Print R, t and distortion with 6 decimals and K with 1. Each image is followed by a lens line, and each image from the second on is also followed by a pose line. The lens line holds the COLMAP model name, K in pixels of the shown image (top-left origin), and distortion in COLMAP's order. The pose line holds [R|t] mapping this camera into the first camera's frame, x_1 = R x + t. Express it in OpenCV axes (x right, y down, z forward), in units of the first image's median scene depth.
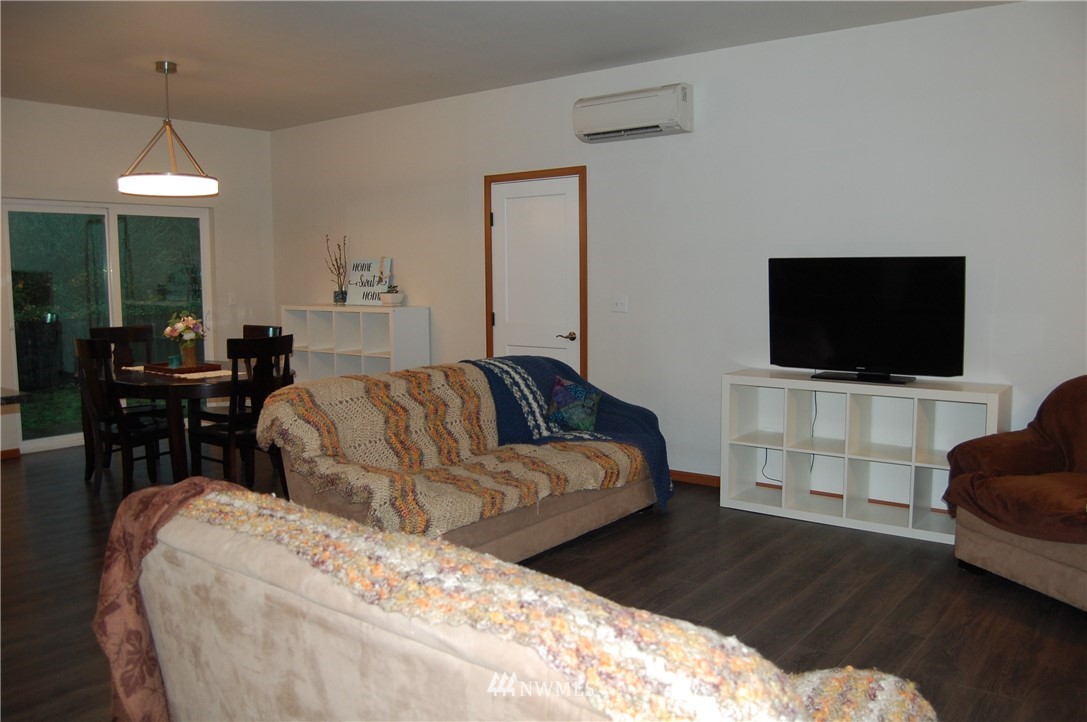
lens RADIAL K [[878.6, 0, 550.6], [0, 878.6, 362.1], [0, 0, 1]] dist [-0.075244, 0.007709]
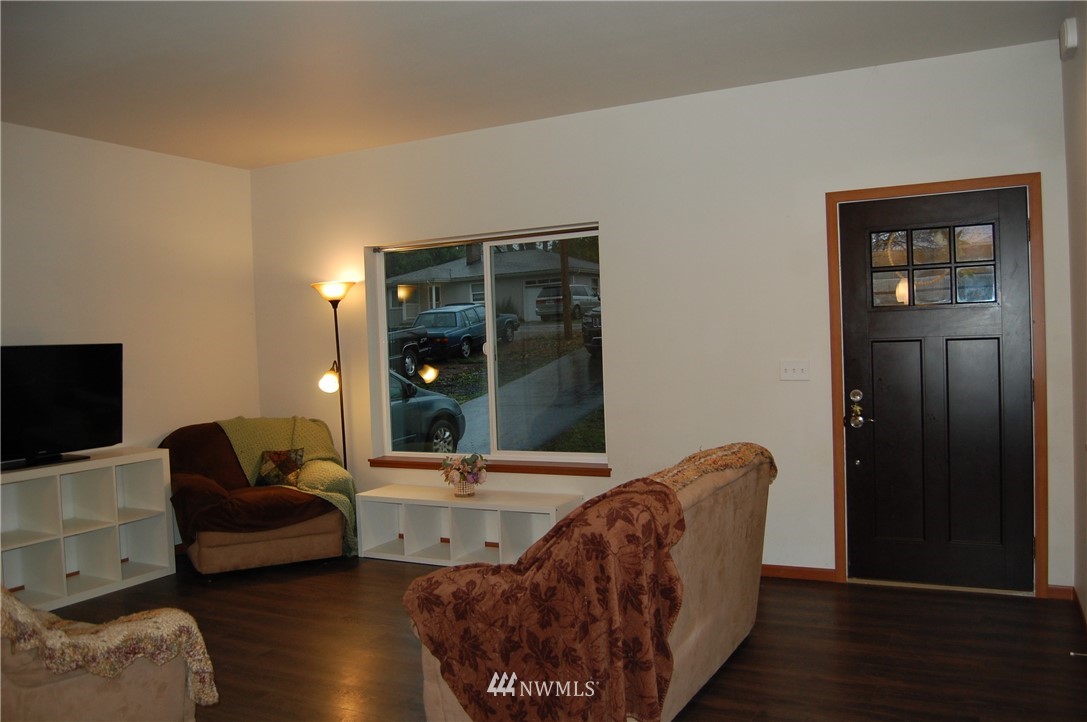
lens RADIAL K [[878.6, 0, 550.6], [0, 878.6, 362.1], [0, 0, 1]] dist [-0.075244, 0.007709]
pose [[-0.198163, -0.011589, 0.980100, -0.808145], [0.137112, 0.989771, 0.039426, -0.060284], [-0.970532, 0.142197, -0.194547, 0.641010]]
